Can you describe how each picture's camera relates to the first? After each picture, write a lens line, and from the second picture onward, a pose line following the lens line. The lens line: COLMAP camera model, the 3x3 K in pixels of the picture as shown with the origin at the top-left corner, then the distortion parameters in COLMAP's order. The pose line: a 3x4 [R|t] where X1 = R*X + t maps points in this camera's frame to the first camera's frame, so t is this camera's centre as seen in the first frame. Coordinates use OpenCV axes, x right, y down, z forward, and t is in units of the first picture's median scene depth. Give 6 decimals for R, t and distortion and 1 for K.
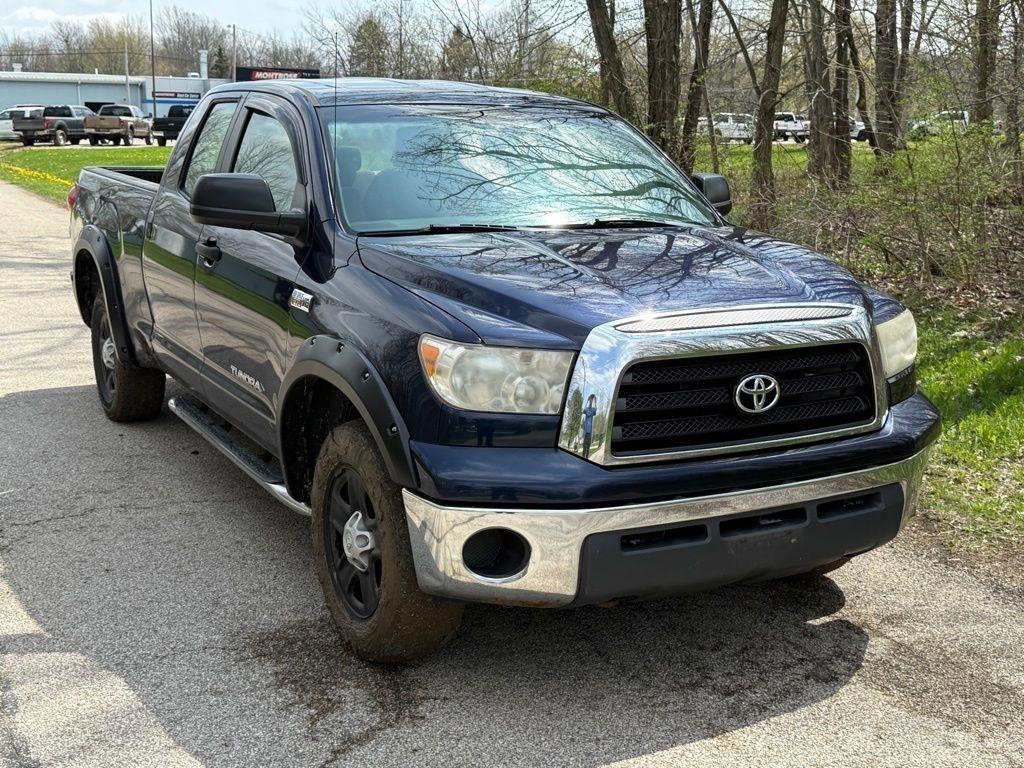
lens RADIAL K [[1240.7, 0, 512.0], [0, 1240.7, 384.0], [0, 0, 1]] dist [0.094436, -0.039927]
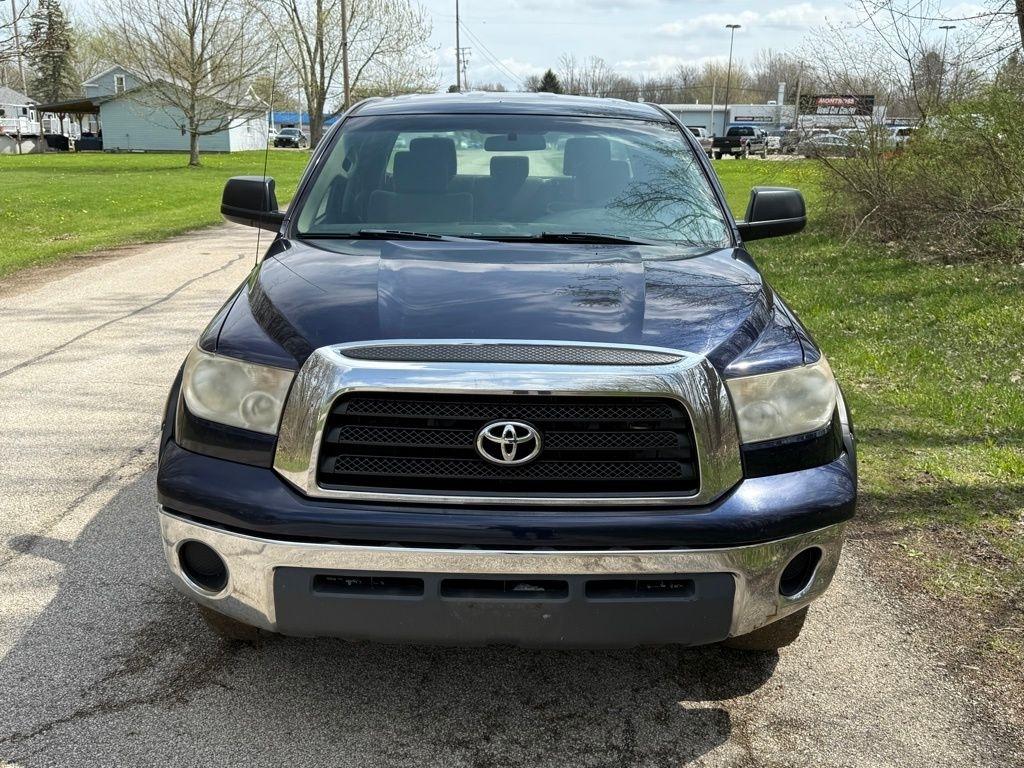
lens RADIAL K [[989.6, 0, 512.0], [0, 989.6, 384.0], [0, 0, 1]] dist [0.007862, -0.001458]
pose [[0.875149, 0.118524, -0.469113, 0.518912], [-0.102177, 0.992940, 0.060255, -0.074865], [0.472942, -0.004800, 0.881080, 0.394656]]
